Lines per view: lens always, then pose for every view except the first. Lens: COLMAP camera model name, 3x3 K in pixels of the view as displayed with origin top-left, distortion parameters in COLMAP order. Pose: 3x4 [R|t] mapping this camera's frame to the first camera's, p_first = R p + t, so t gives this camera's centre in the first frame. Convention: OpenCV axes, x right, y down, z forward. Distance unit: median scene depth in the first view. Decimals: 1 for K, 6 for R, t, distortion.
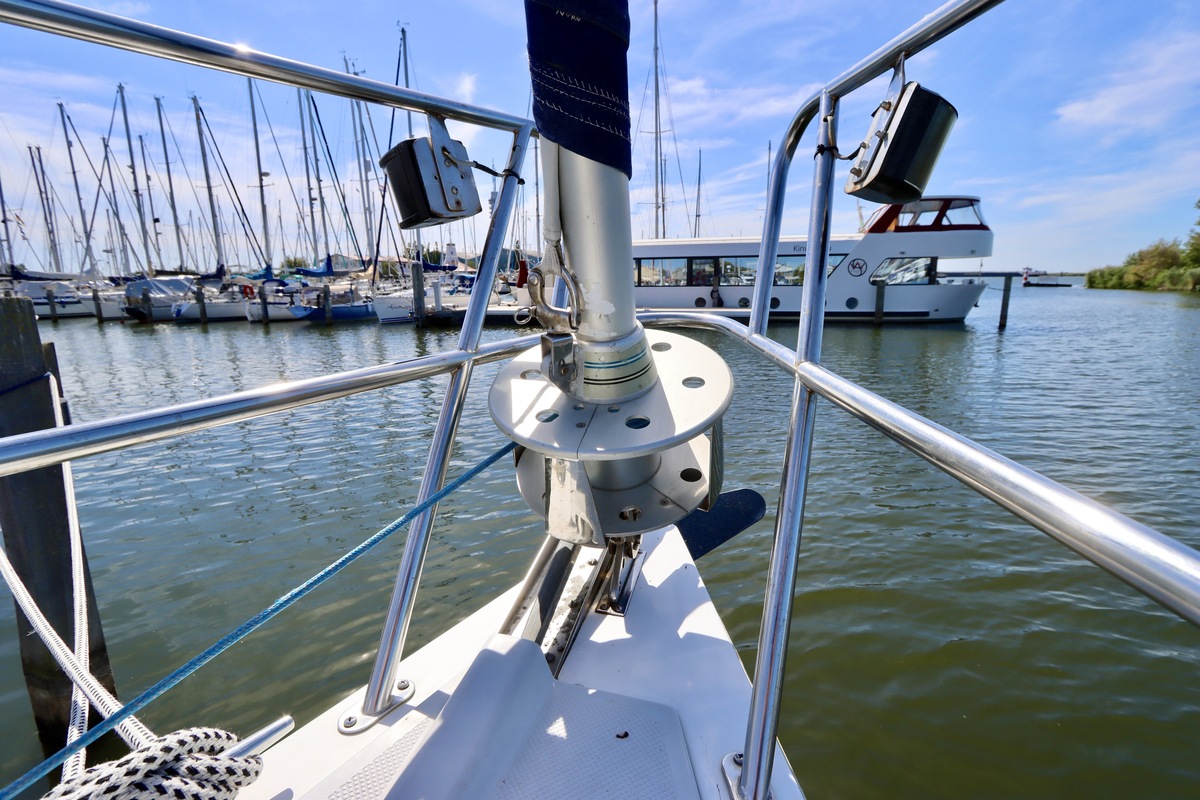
lens RADIAL K [[567.2, 0, 600.0], [0, 567.2, 400.0], [0, 0, 1]] dist [-0.018277, 0.000411]
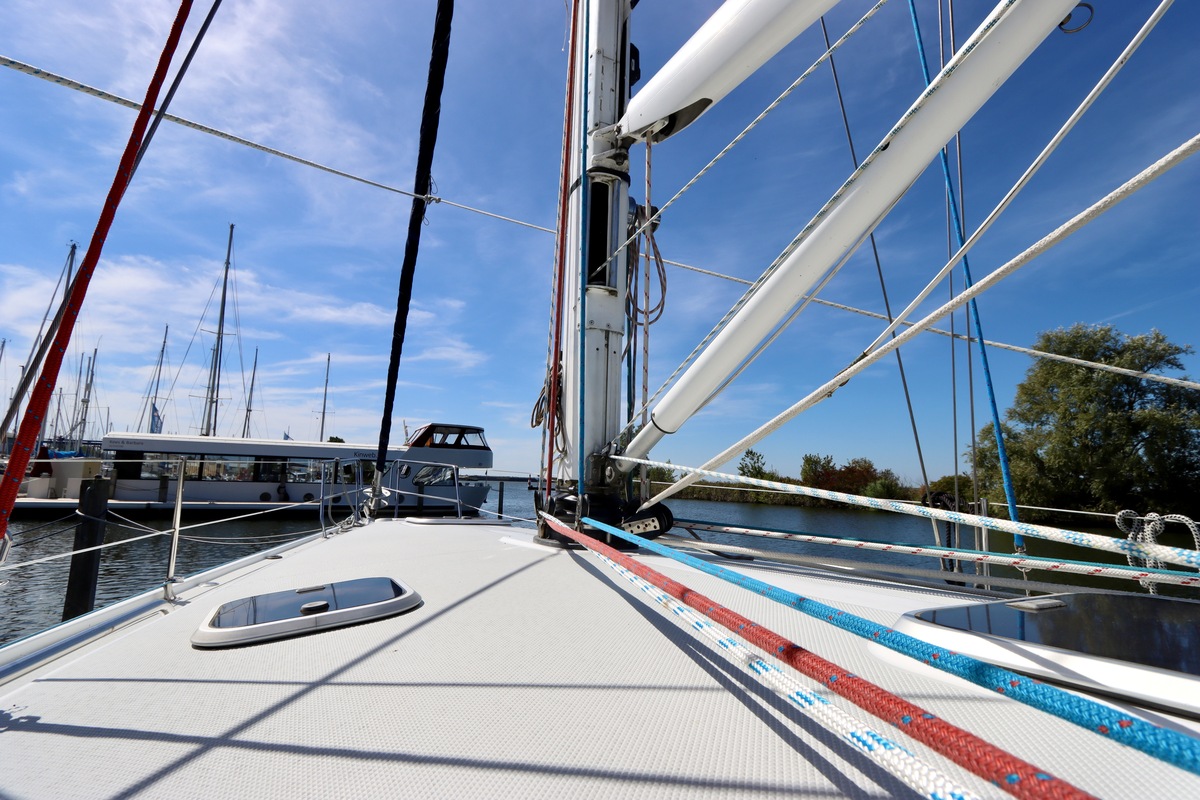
lens RADIAL K [[580.6, 0, 594.1], [0, 580.6, 404.0], [0, 0, 1]] dist [-0.038285, 0.016001]
pose [[0.742209, 0.119875, 0.659360, -0.090345], [0.106152, 0.950423, -0.292282, 0.041420], [-0.661708, 0.286927, 0.692688, -0.200490]]
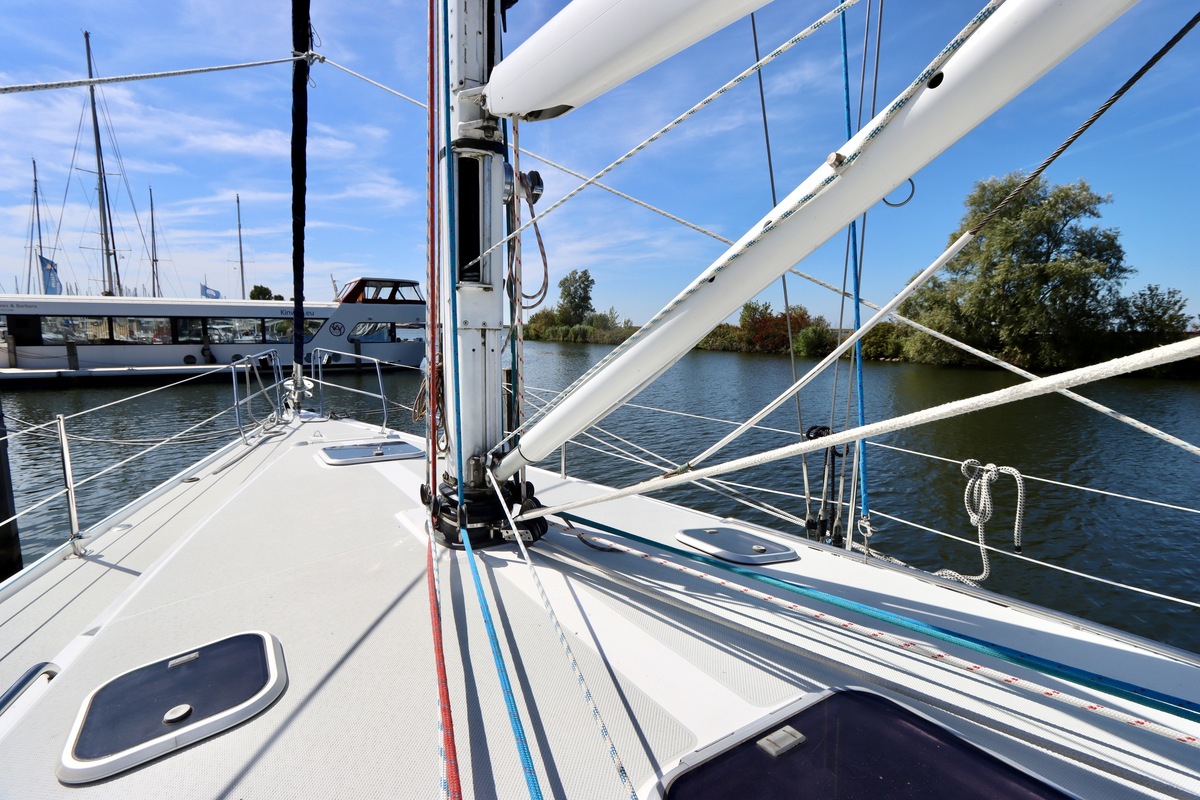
lens RADIAL K [[577.8, 0, 599.5], [0, 577.8, 407.6], [0, 0, 1]] dist [-0.021703, 0.000671]
pose [[0.670145, -0.085330, 0.737309, -0.085840], [0.138772, 0.990257, -0.011527, 0.026169], [-0.729142, 0.110042, 0.675458, -0.208830]]
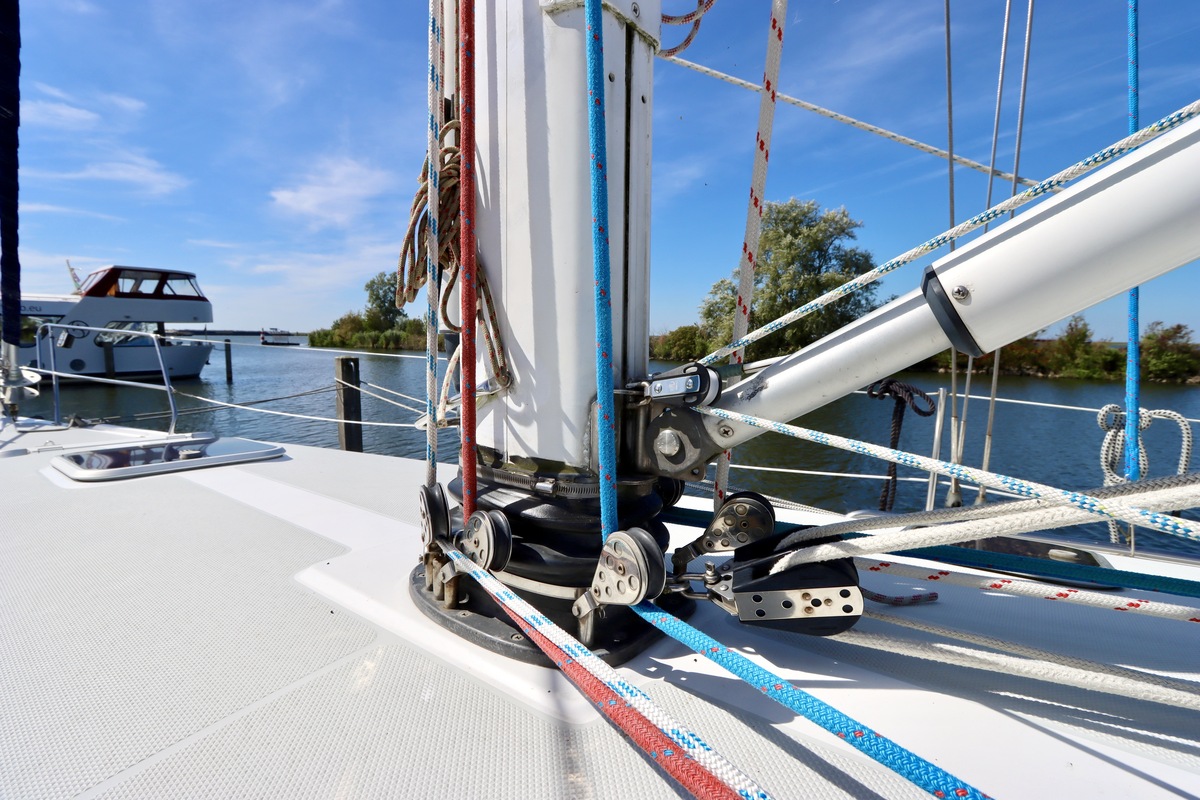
lens RADIAL K [[575.8, 0, 601.6], [0, 575.8, 400.3], [0, 0, 1]] dist [-0.034599, 0.011730]
pose [[0.400923, -0.084873, 0.912172, -0.069450], [0.176745, 0.984159, 0.013887, 0.028741], [-0.898900, 0.155655, 0.409573, -0.165504]]
